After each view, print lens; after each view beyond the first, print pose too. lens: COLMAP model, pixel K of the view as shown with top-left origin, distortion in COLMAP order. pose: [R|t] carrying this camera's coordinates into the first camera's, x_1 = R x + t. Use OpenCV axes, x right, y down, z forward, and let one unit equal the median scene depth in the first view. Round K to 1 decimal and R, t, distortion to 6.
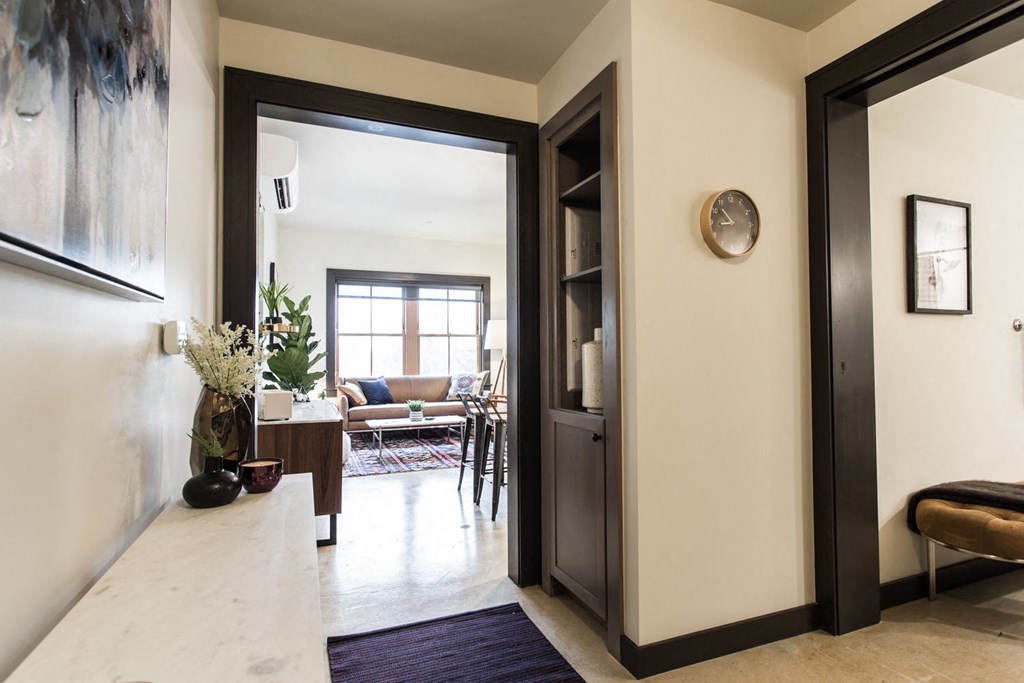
lens RADIAL K [[508.9, 0, 517.1], [0, 508.9, 345.1], [0, 0, 1]] dist [0.004799, 0.000077]
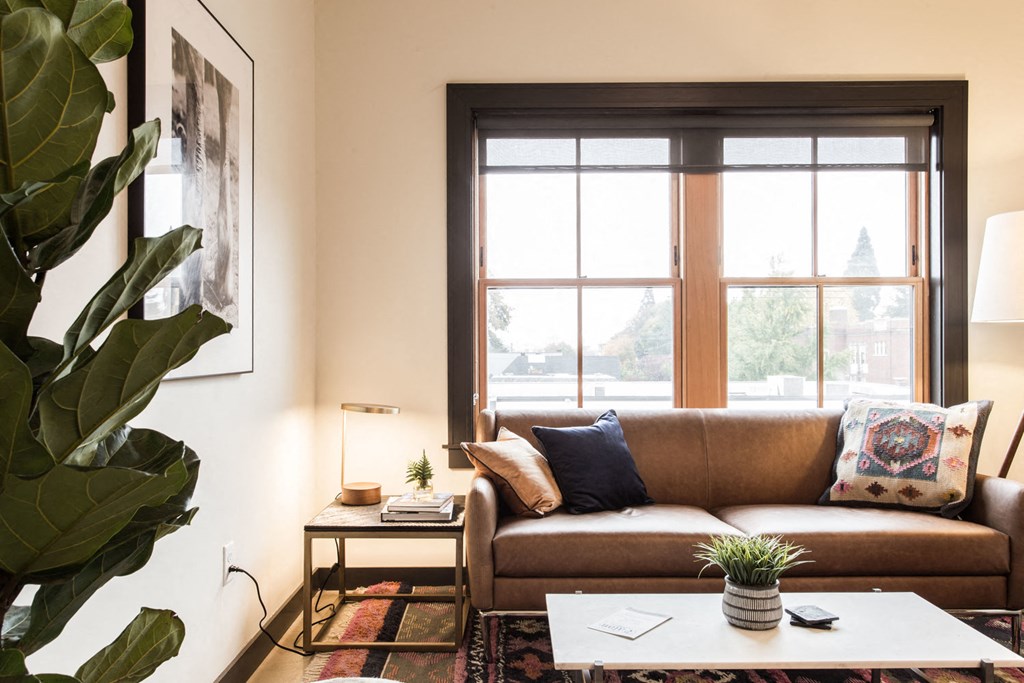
lens RADIAL K [[716.0, 0, 514.5], [0, 716.0, 342.6], [0, 0, 1]] dist [0.011658, 0.002660]
pose [[0.919844, -0.002025, -0.392279, -0.141321], [0.008140, 0.999870, 0.013925, 0.011919], [0.392200, -0.016002, 0.919741, 0.550764]]
